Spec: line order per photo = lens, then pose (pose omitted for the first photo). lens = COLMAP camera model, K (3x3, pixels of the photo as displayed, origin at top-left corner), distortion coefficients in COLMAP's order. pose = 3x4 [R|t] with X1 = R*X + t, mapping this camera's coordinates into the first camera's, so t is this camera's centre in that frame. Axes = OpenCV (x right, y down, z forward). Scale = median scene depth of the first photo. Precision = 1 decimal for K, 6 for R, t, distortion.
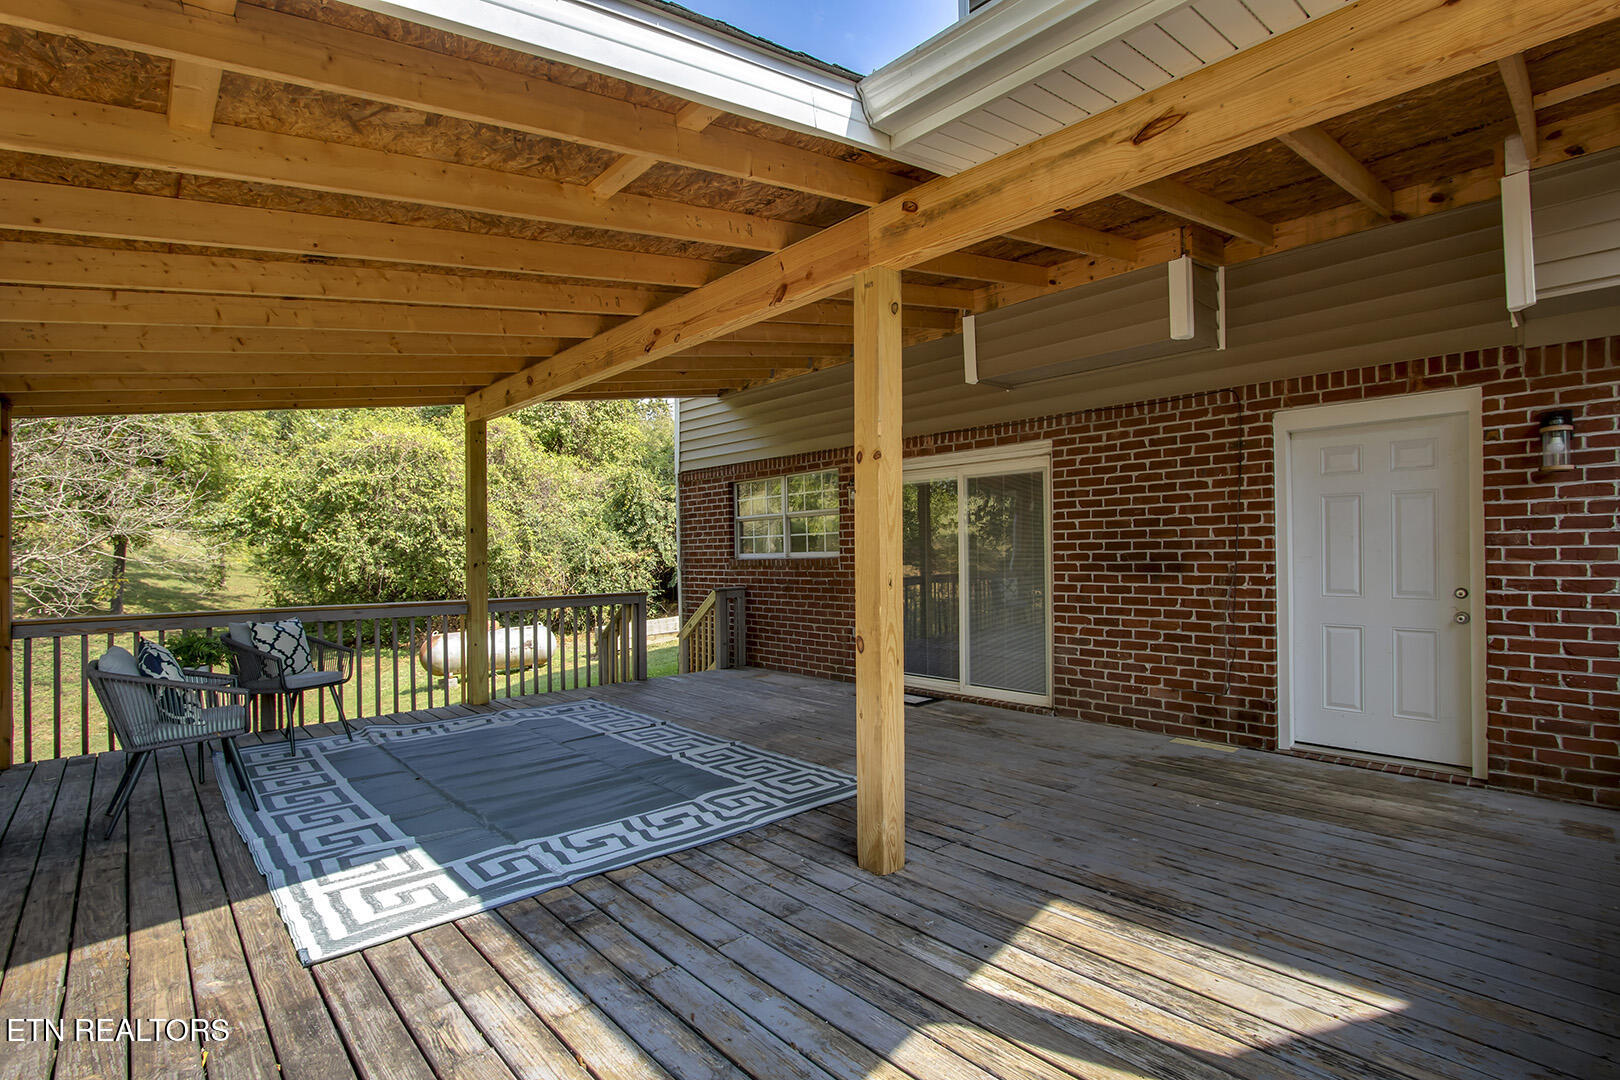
lens RADIAL K [[738.9, 0, 808.5], [0, 738.9, 558.0], [0, 0, 1]] dist [-0.022231, -0.000258]
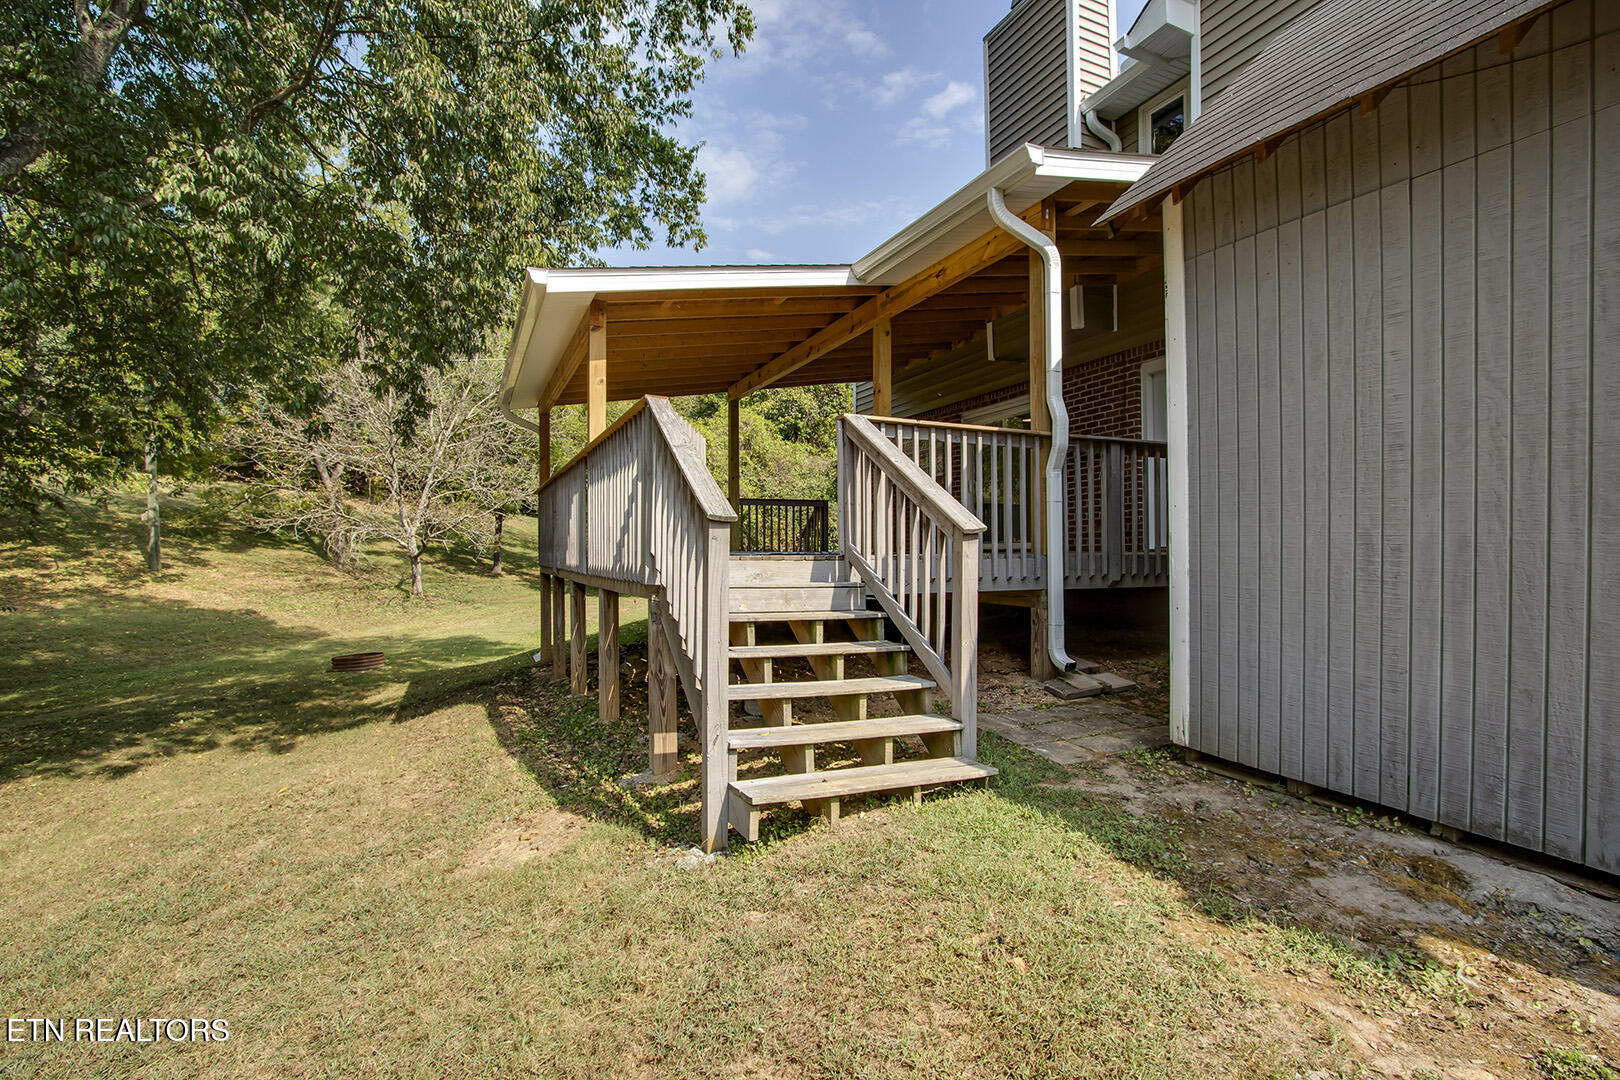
lens RADIAL K [[738.9, 0, 808.5], [0, 738.9, 558.0], [0, 0, 1]] dist [-0.022231, -0.000258]
pose [[0.950139, 0.008591, -0.311710, 0.411527], [-0.006993, 0.999956, 0.006246, 0.264028], [0.311750, -0.003755, 0.950157, -0.942264]]
